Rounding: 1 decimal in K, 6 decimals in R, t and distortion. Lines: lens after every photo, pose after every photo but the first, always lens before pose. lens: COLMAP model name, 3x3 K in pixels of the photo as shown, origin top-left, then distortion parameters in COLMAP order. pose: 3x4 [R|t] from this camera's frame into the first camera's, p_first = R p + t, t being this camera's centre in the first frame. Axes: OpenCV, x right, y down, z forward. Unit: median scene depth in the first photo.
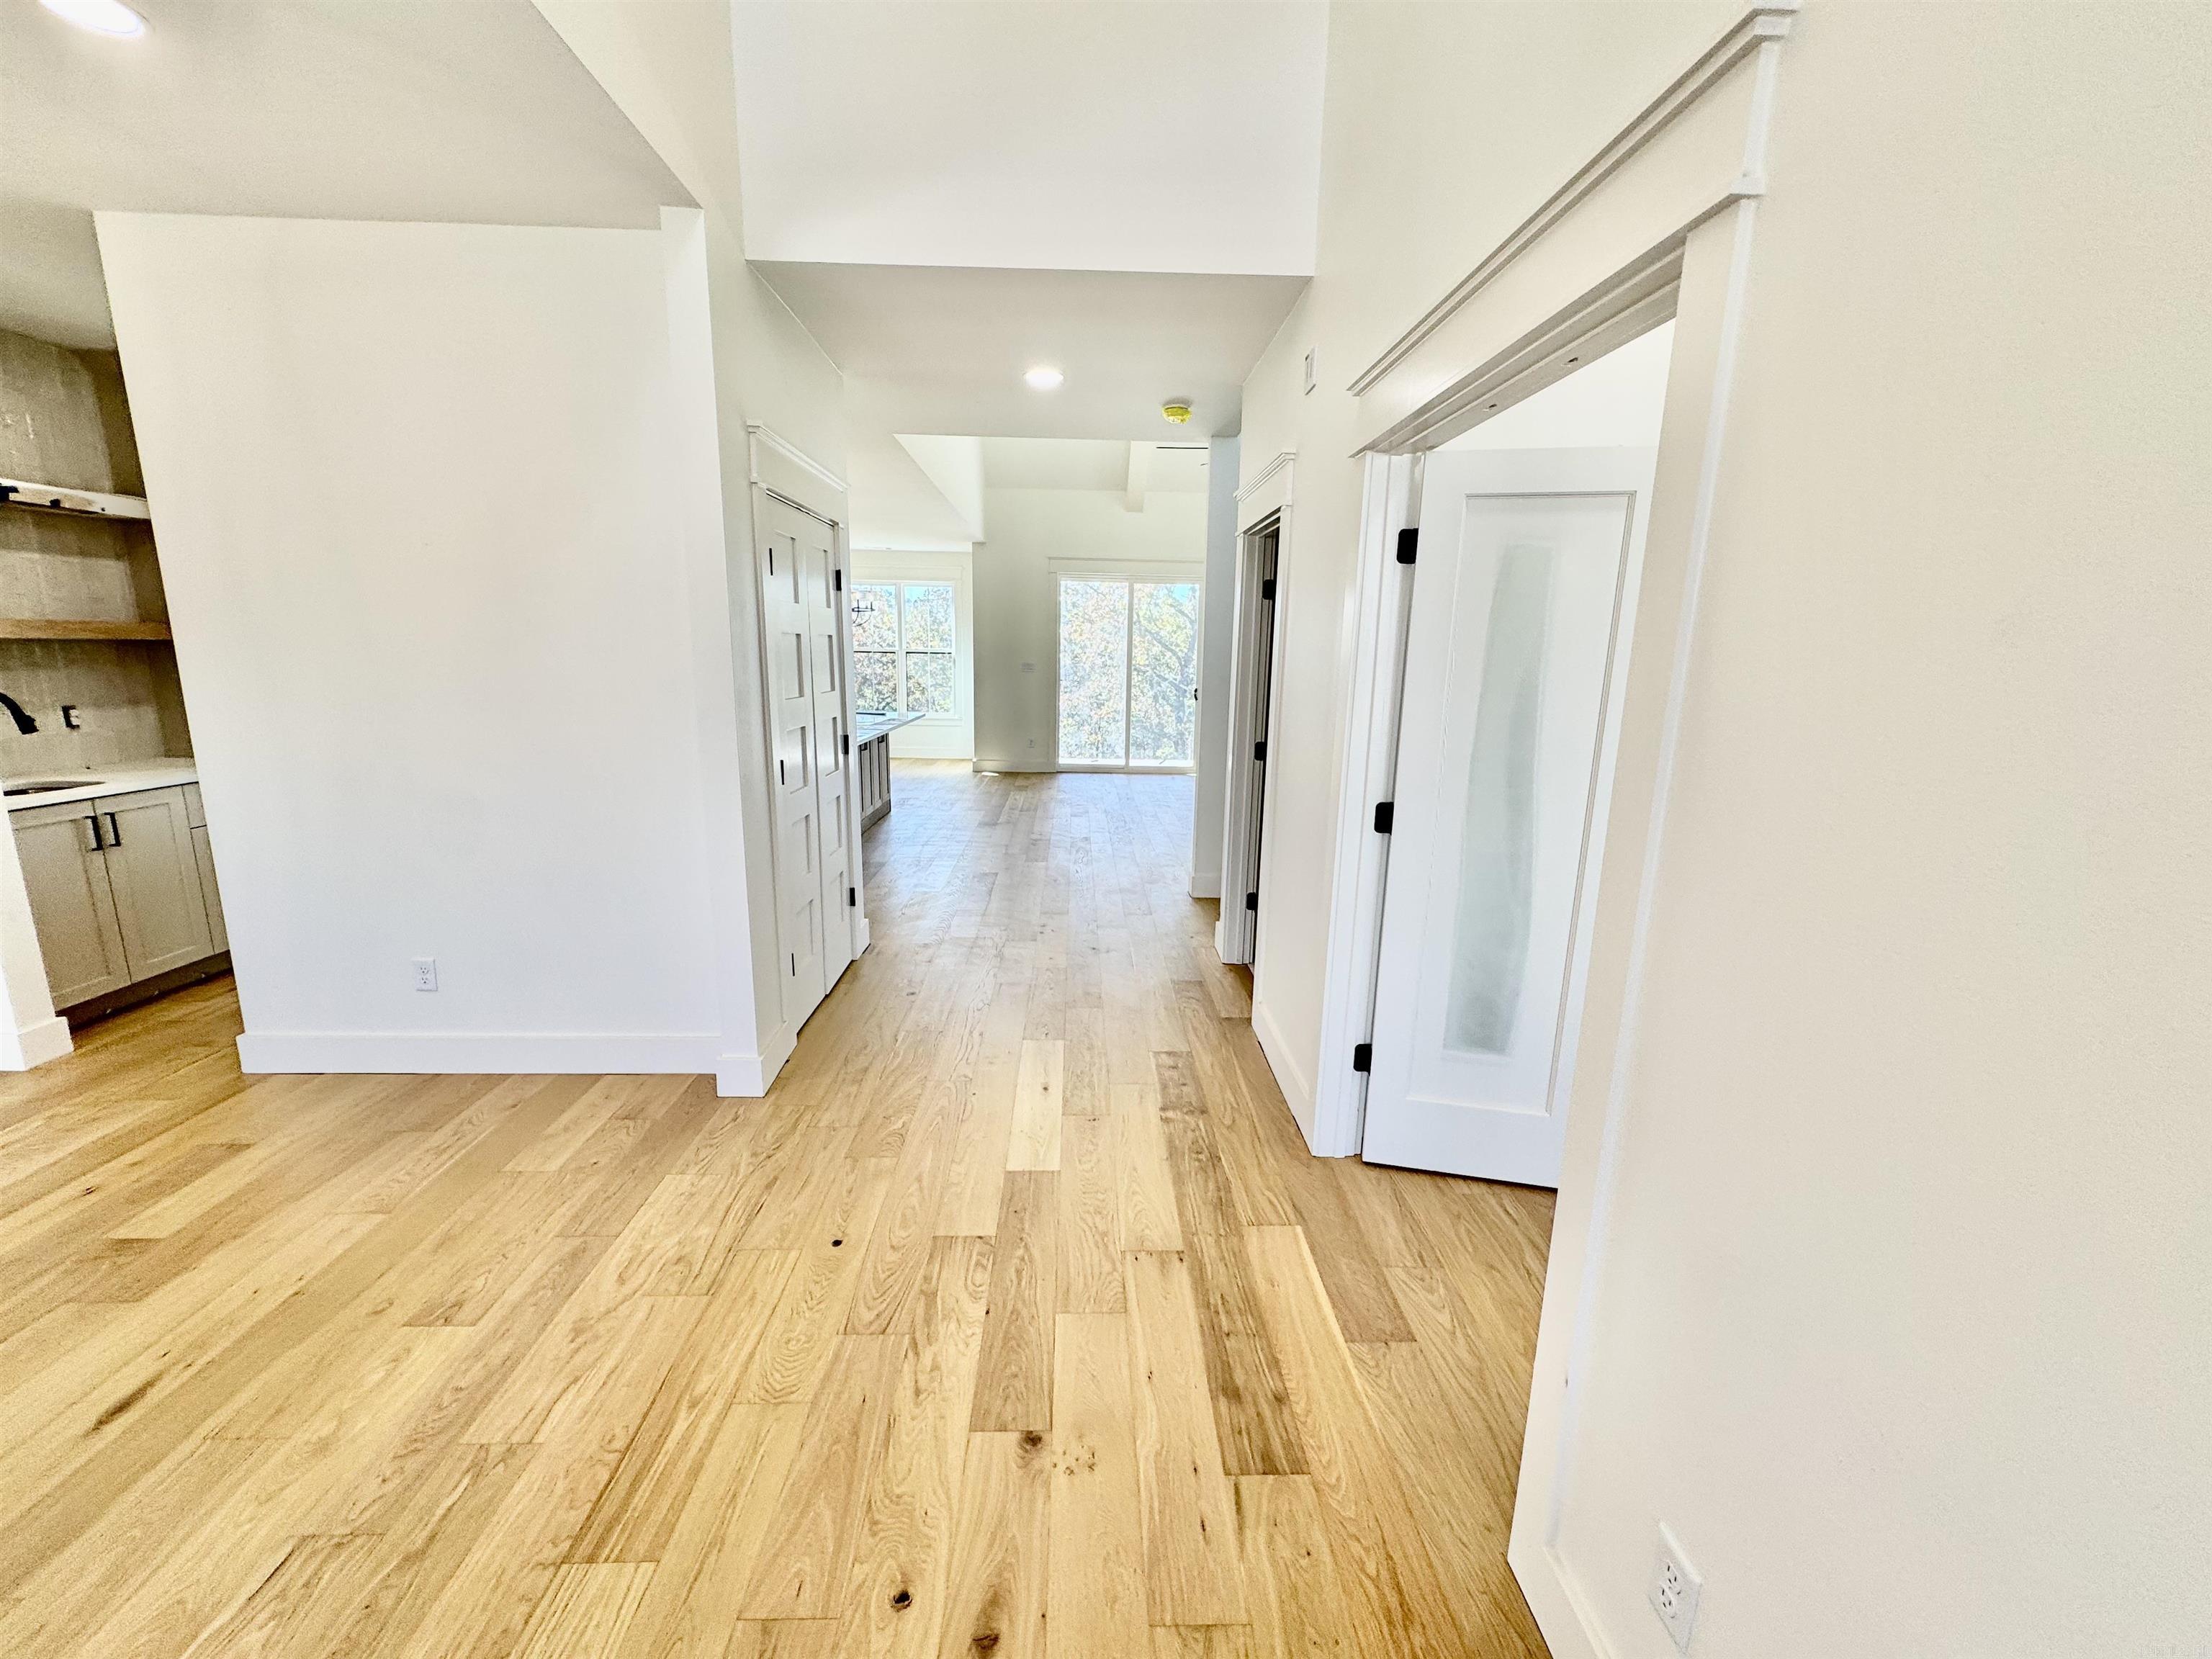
lens RADIAL K [[885.5, 0, 1113.9], [0, 885.5, 832.7], [0, 0, 1]] dist [-0.002585, 0.000542]
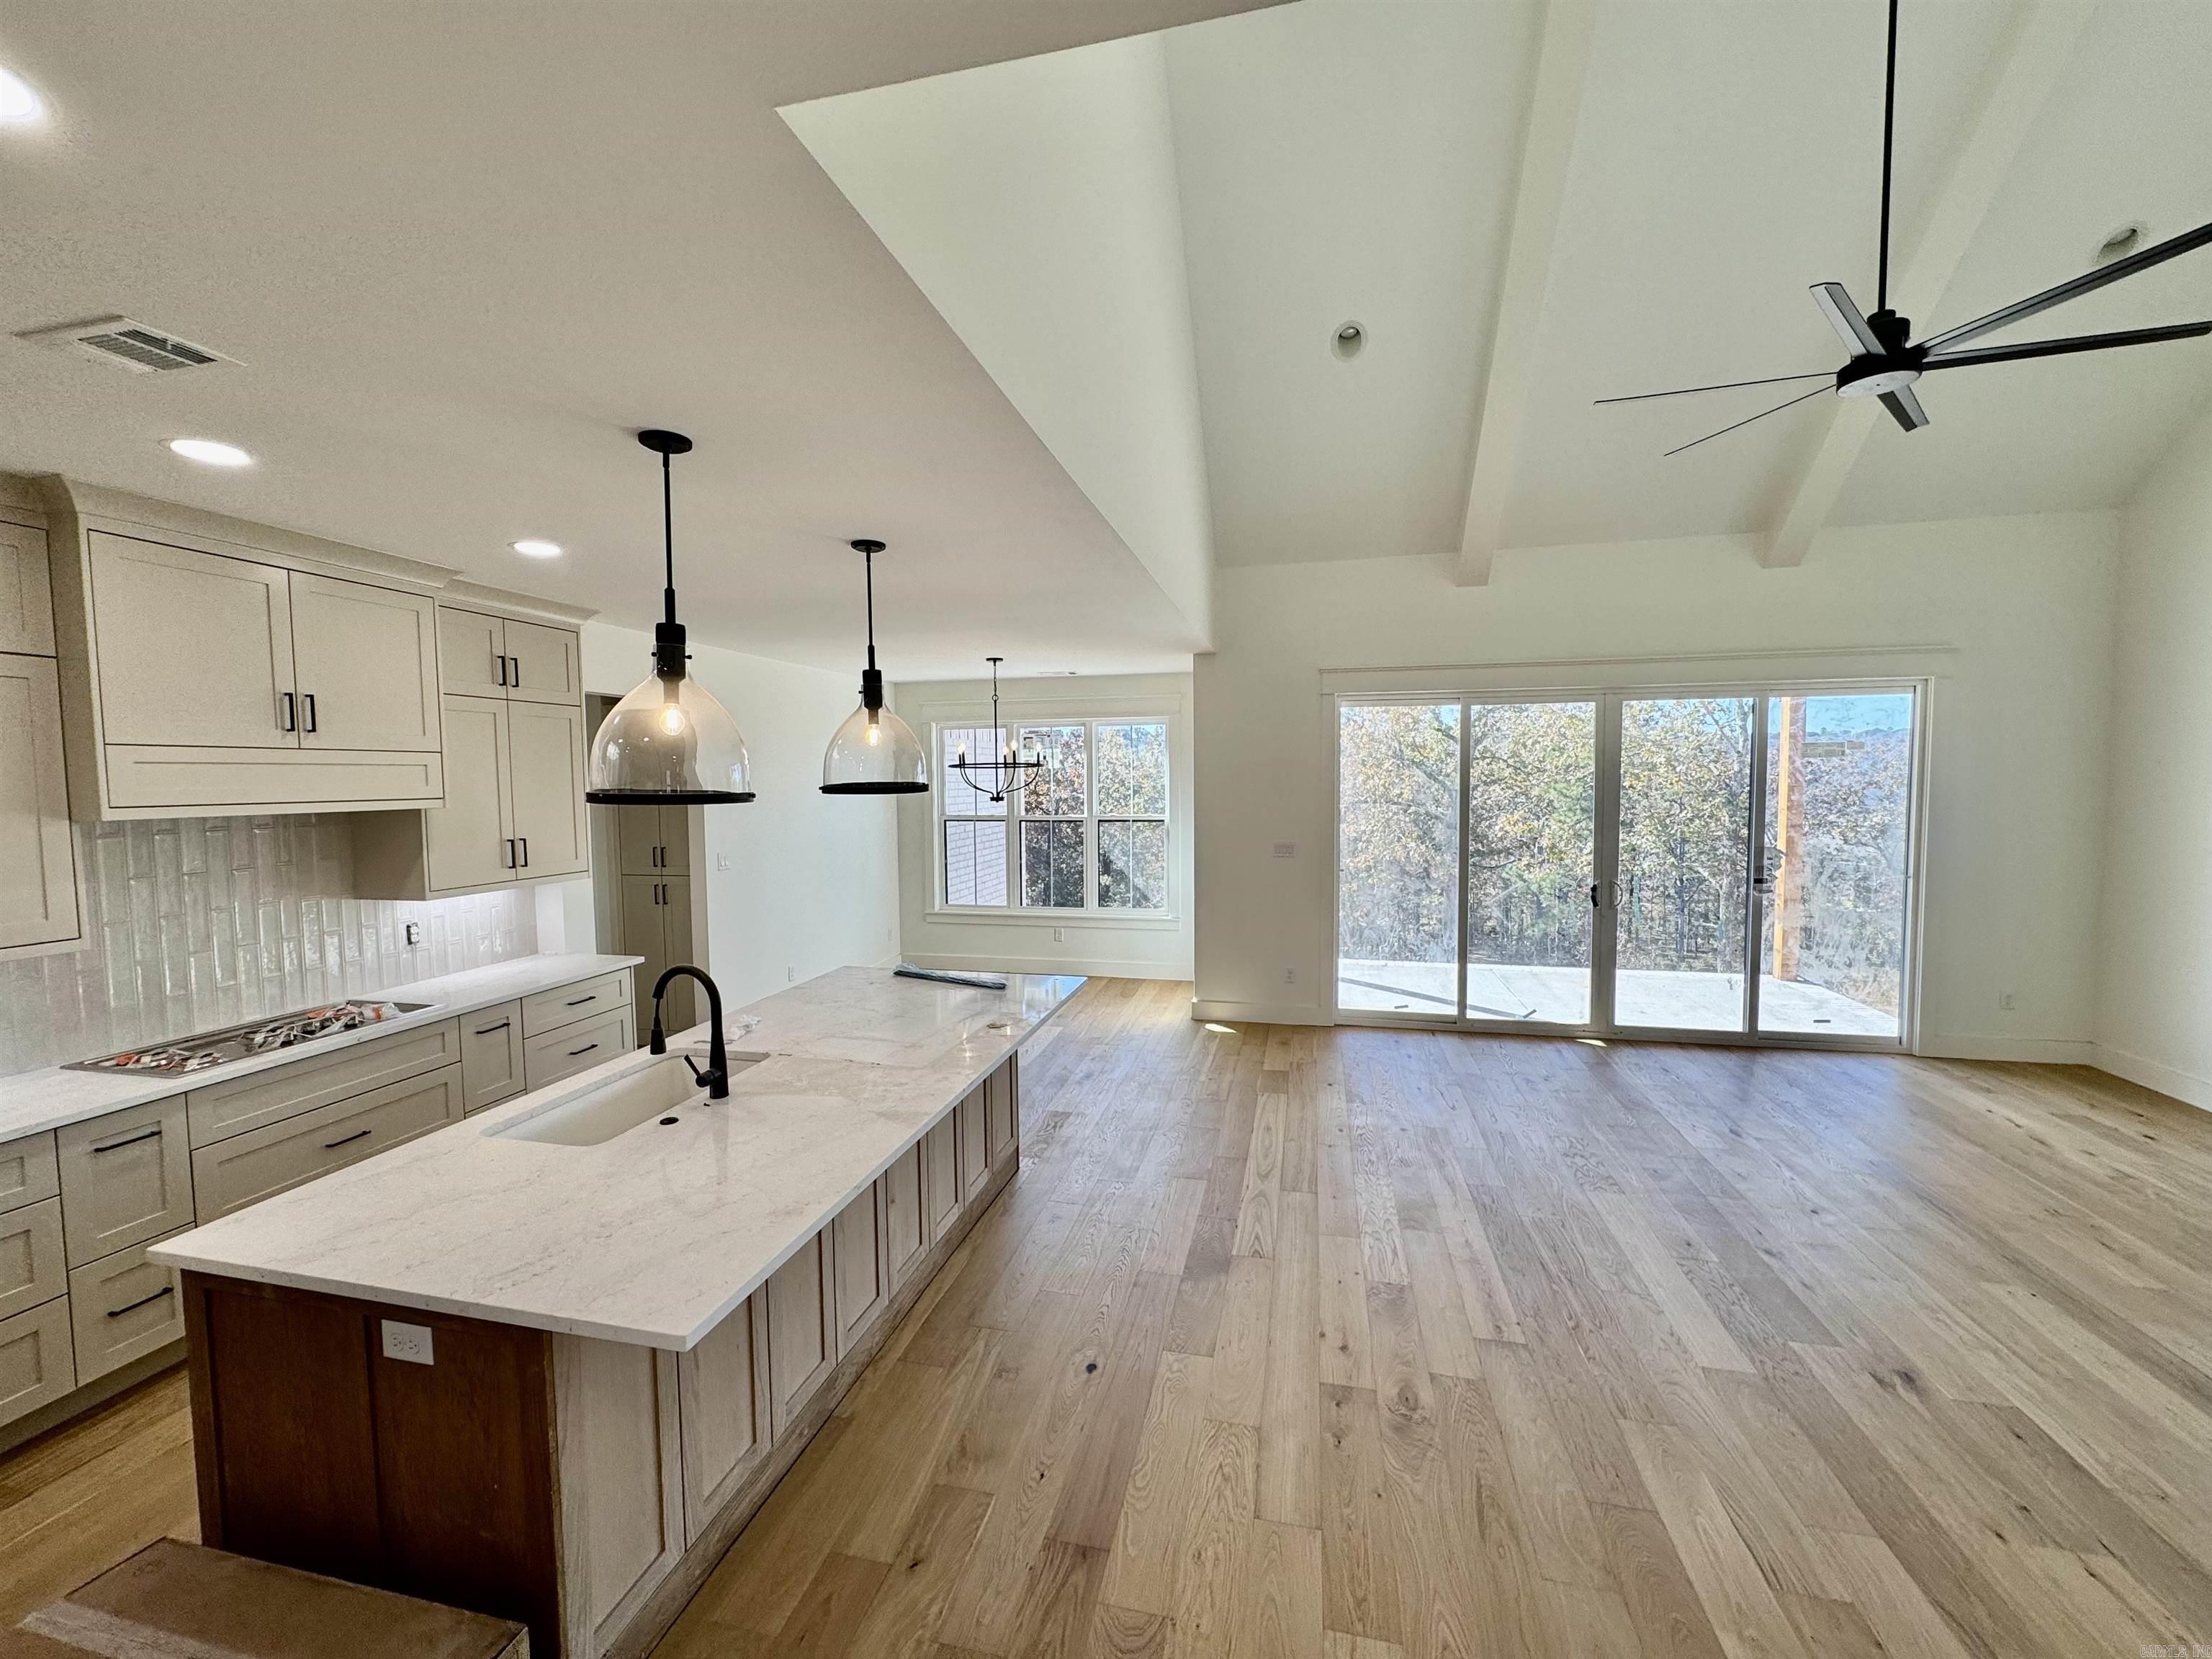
lens RADIAL K [[885.5, 0, 1088.9], [0, 885.5, 834.4], [0, 0, 1]] dist [-0.002585, 0.000542]
pose [[0.957563, -0.011967, -0.287976, -0.177454], [-0.028628, 0.990248, -0.136343, -0.385295], [0.286799, 0.138801, 0.947882, 1.359143]]
